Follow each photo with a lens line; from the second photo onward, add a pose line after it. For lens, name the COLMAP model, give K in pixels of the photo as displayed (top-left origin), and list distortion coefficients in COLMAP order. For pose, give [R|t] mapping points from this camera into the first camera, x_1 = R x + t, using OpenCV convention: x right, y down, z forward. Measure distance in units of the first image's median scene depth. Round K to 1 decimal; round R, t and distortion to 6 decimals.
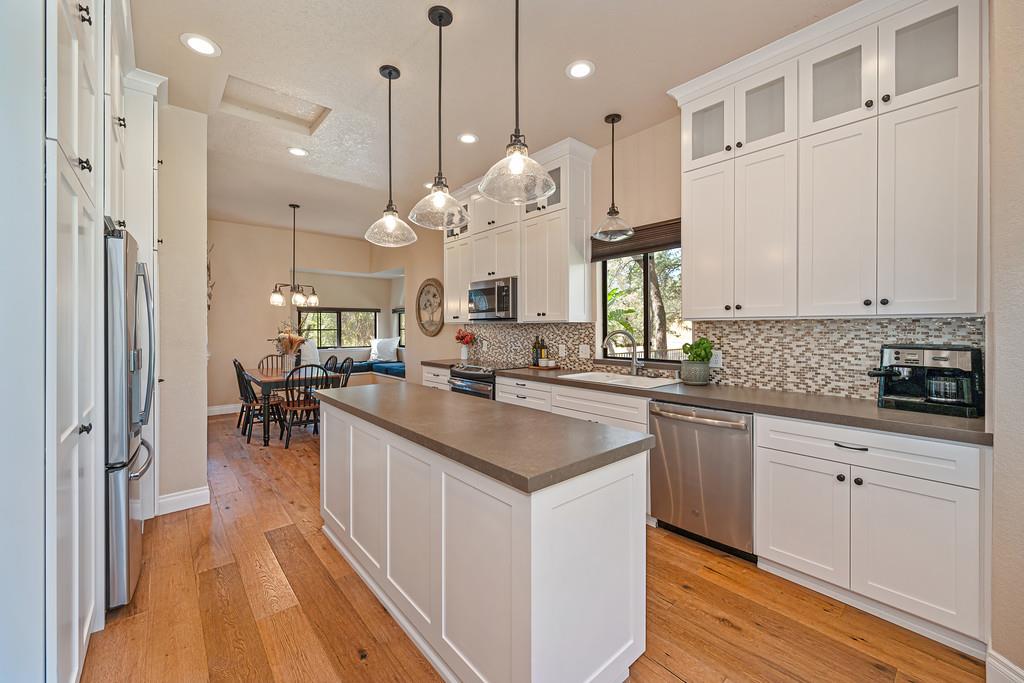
lens RADIAL K [[405.2, 0, 514.9], [0, 405.2, 329.9], [0, 0, 1]] dist [0.005304, -0.001030]
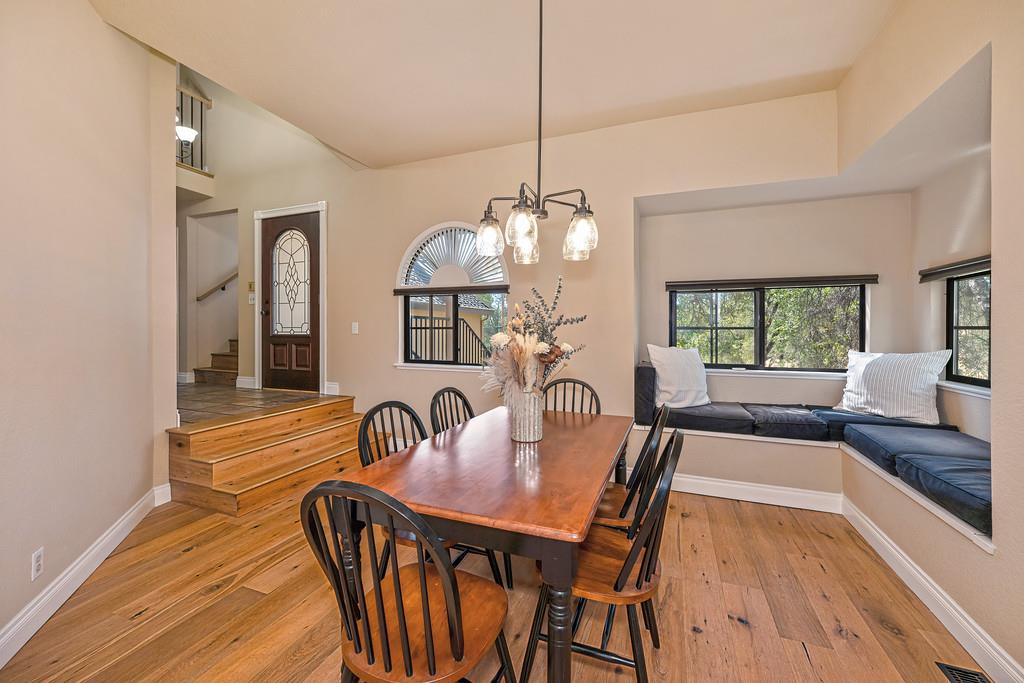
lens RADIAL K [[405.2, 0, 513.4], [0, 405.2, 332.8], [0, 0, 1]] dist [0.005304, -0.001030]
pose [[0.465333, 0.009403, -0.885086, -0.351213], [-0.008045, 0.999947, 0.006393, 0.007923], [0.885099, 0.004145, 0.465384, 1.190413]]
